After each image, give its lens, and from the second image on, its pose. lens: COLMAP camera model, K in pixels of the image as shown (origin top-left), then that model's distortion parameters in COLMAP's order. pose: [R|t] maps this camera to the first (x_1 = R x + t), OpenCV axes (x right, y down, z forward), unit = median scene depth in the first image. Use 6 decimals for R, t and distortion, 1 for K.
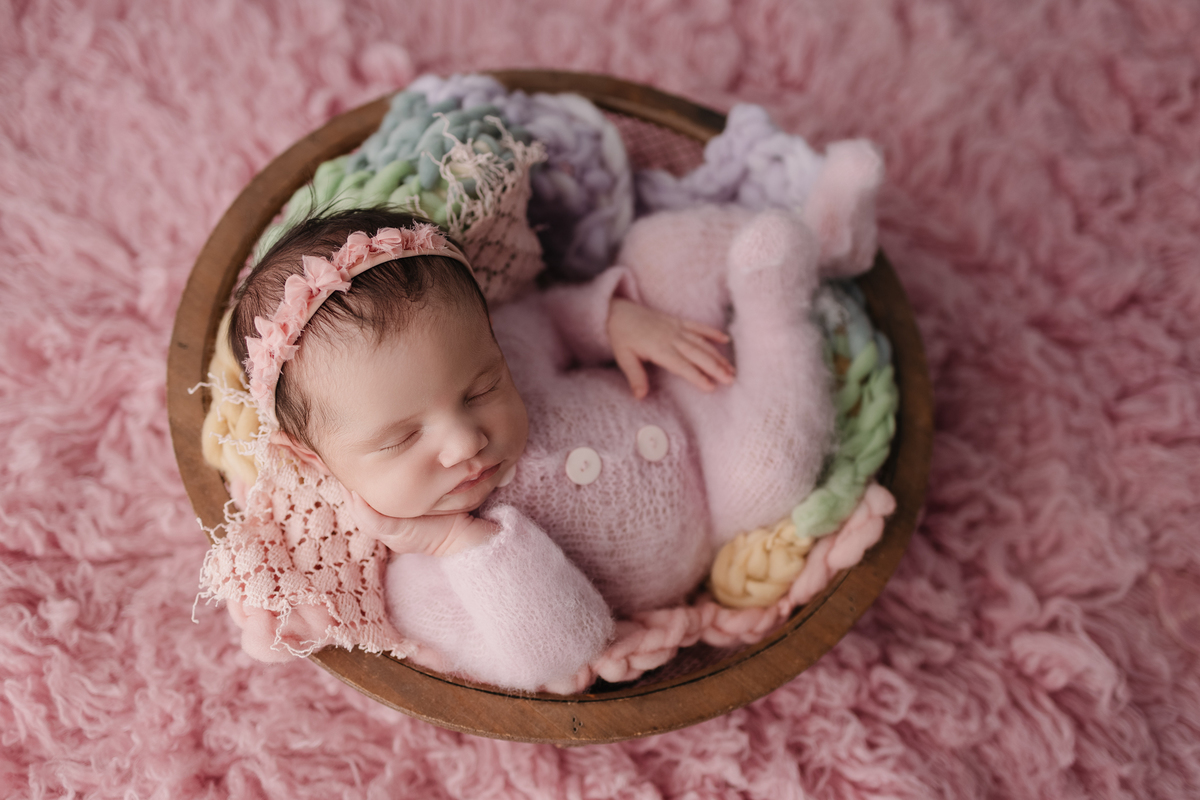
lens RADIAL K [[1209.9, 0, 599.6], [0, 1209.9, 396.9], [0, 0, 1]] dist [-0.013747, -0.001162]
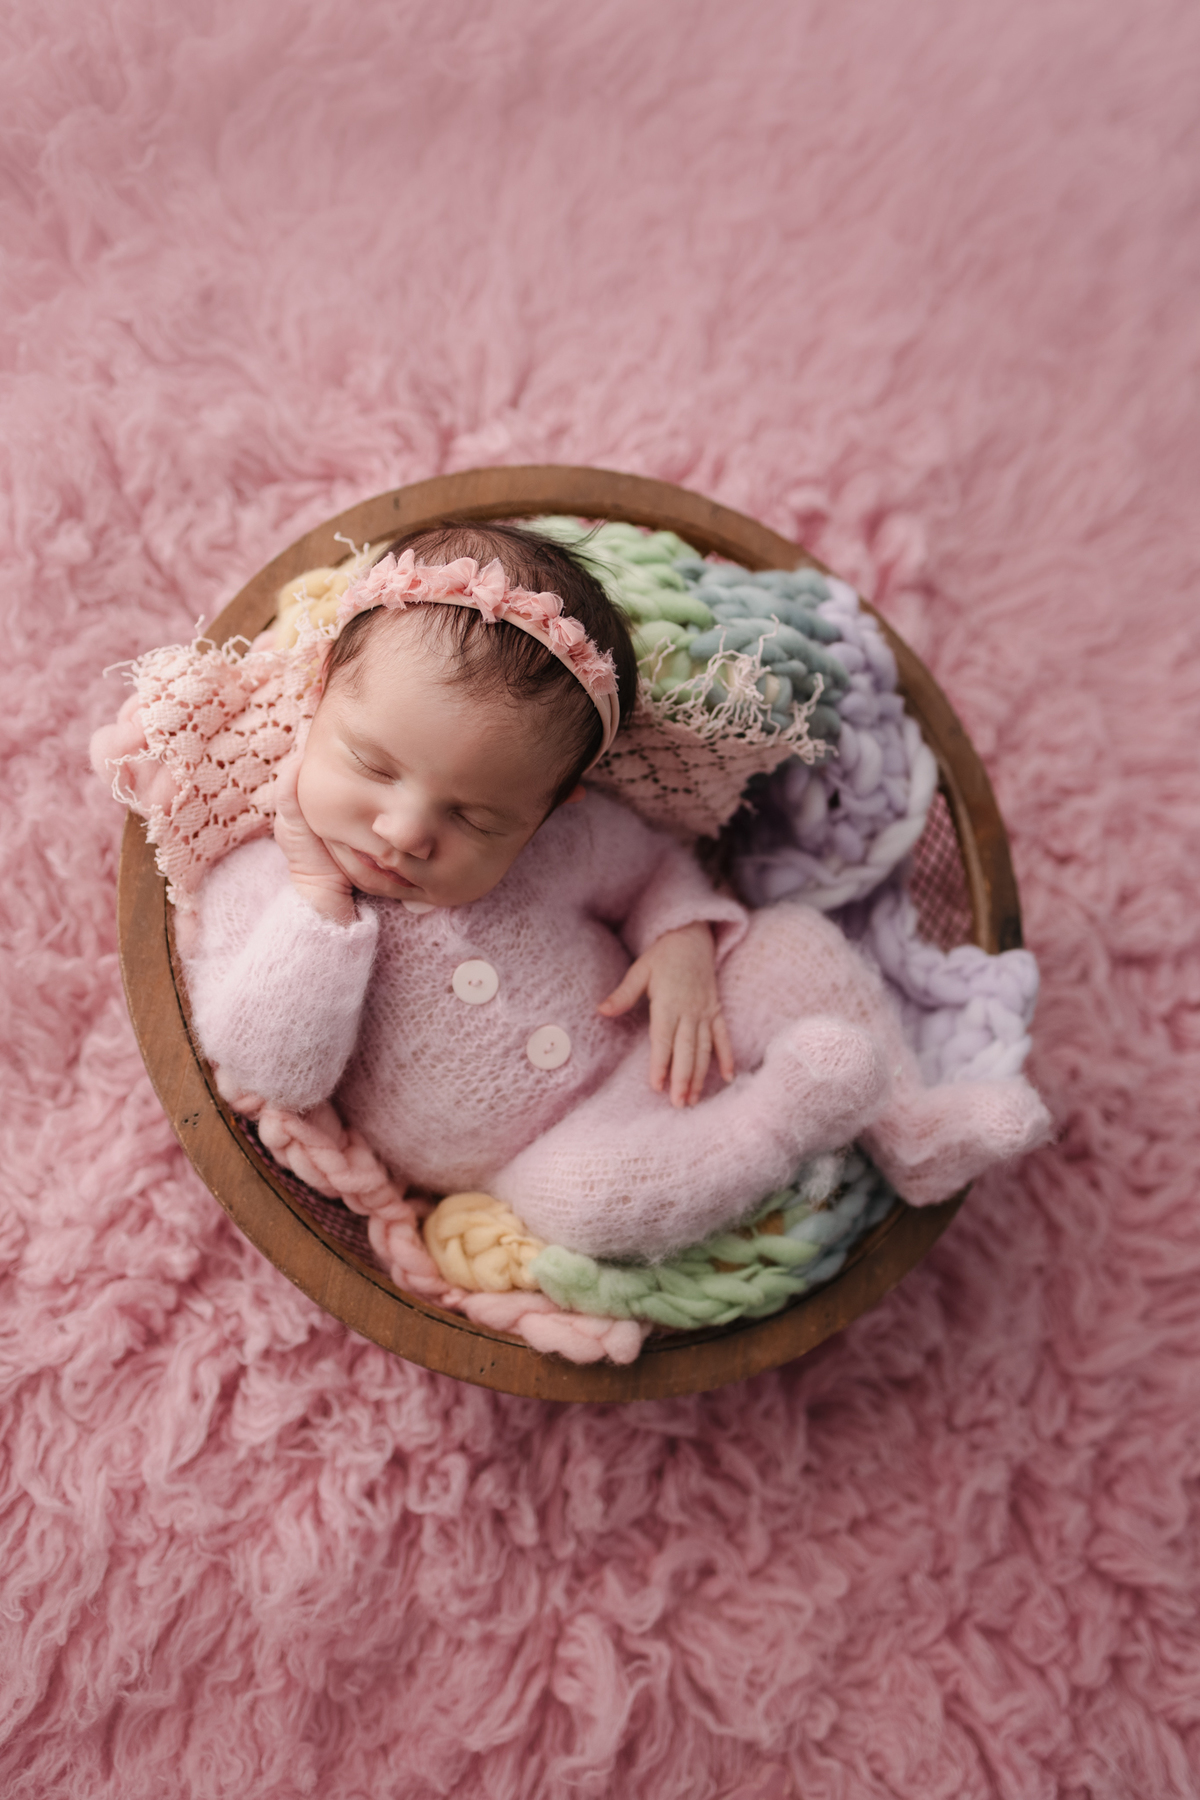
lens RADIAL K [[1766.0, 0, 579.8], [0, 1766.0, 898.0], [0, 0, 1]] dist [-0.014207, -0.023545]
pose [[0.469802, 0.864975, -0.176367, 0.177933], [-0.867161, 0.489596, 0.091253, -0.138849], [0.165280, 0.110067, 0.980086, -0.157871]]
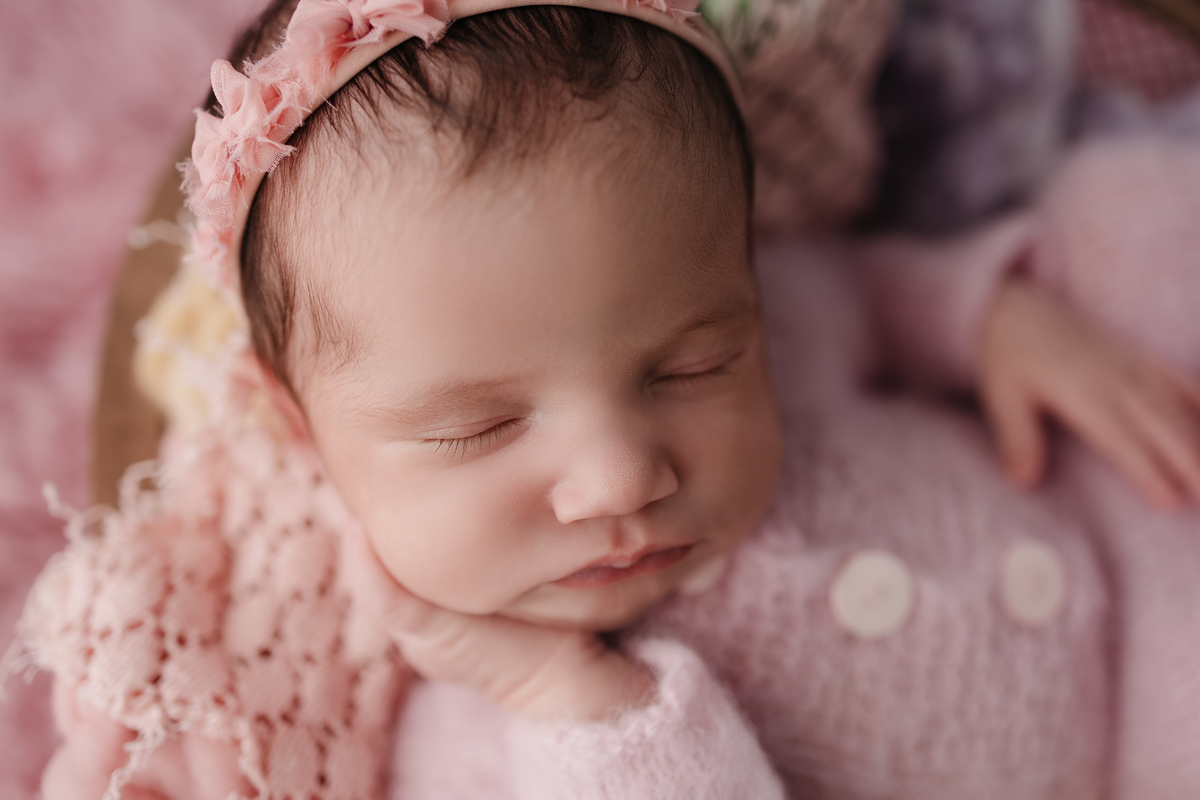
lens RADIAL K [[1288.1, 0, 604.7], [0, 1288.1, 377.3], [0, 0, 1]] dist [0.005828, 0.003397]
pose [[0.950168, 0.242862, -0.195446, -0.034234], [-0.252633, 0.967204, -0.026335, 0.016354], [0.182640, 0.074399, 0.980361, 0.502288]]
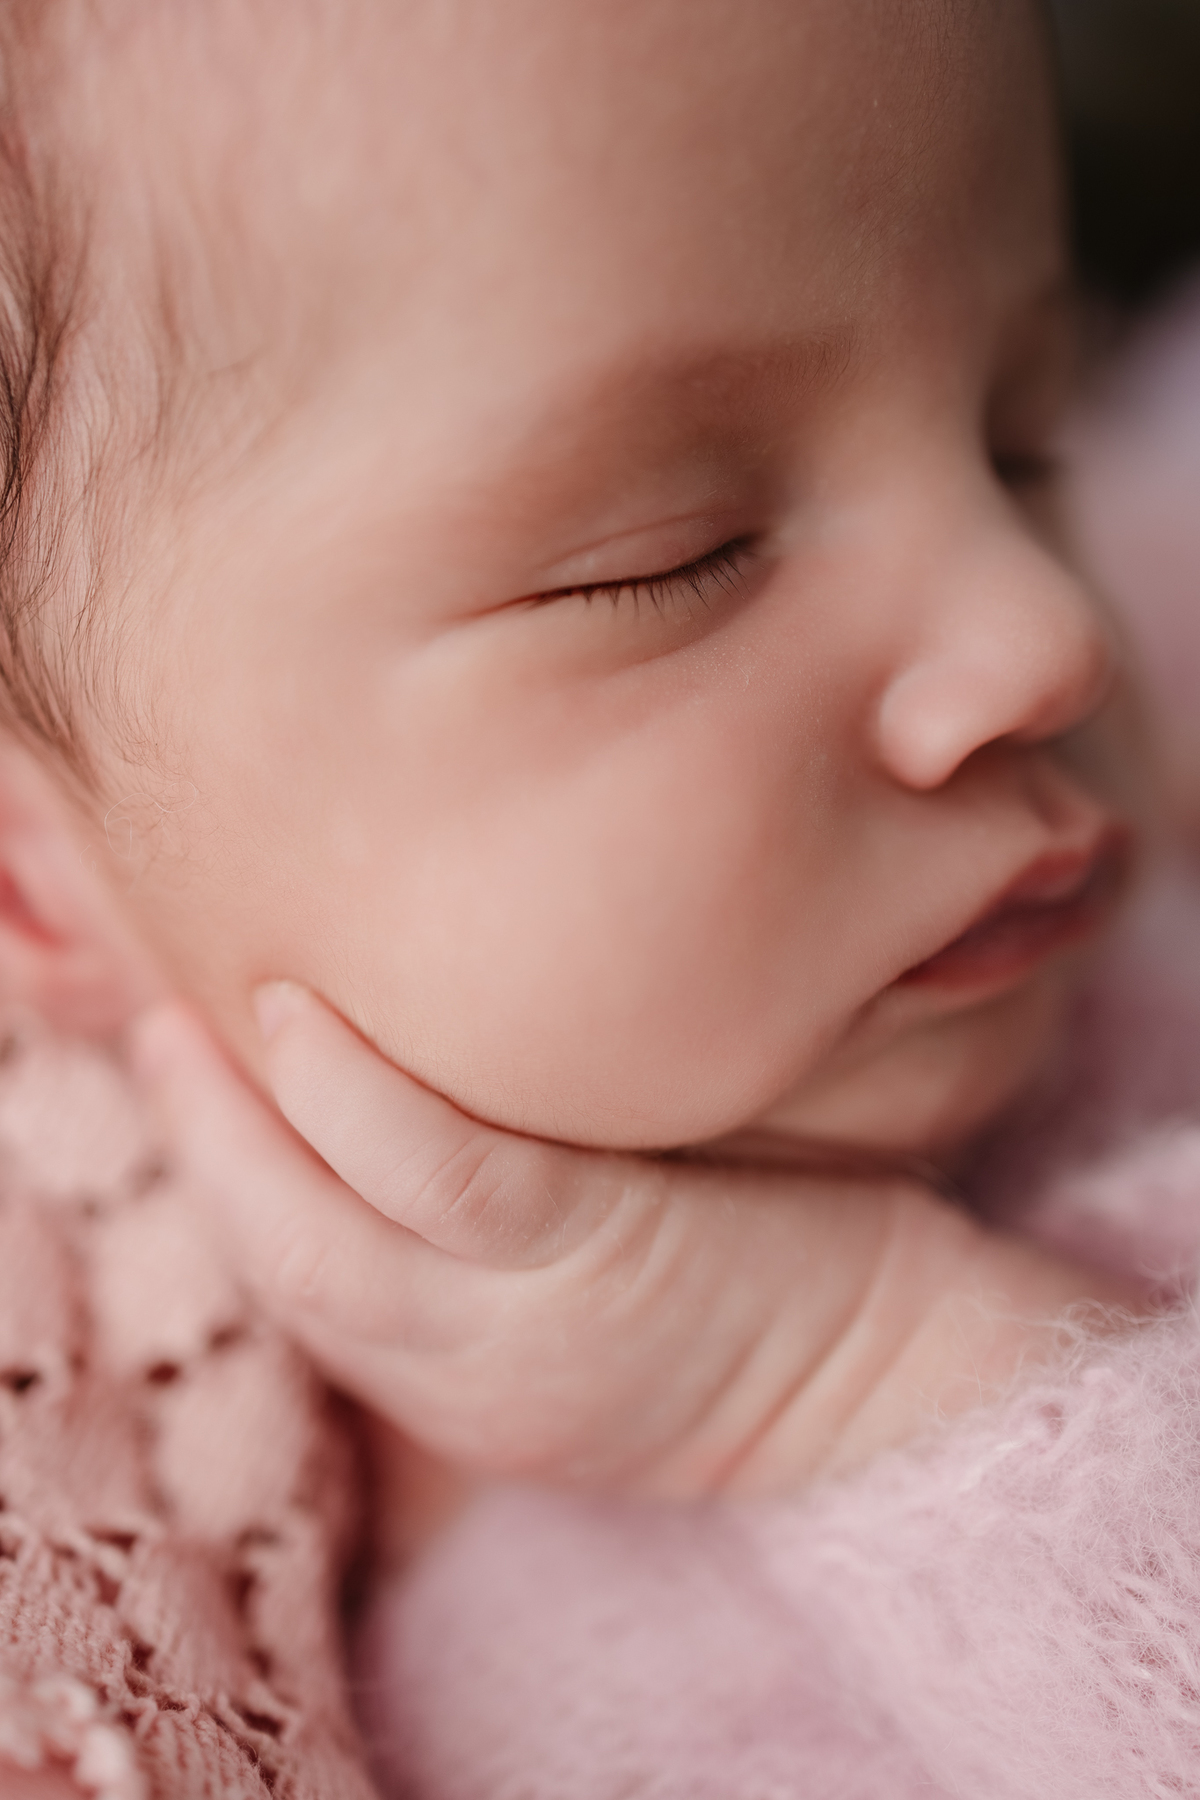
lens RADIAL K [[1859.1, 0, 598.9], [0, 1859.1, 788.6], [0, 0, 1]] dist [0.059678, -0.041532]
pose [[0.989553, 0.040966, 0.138228, -0.179246], [0.019265, 0.912609, -0.408378, 0.139851], [-0.142877, 0.406775, 0.902286, 0.703378]]
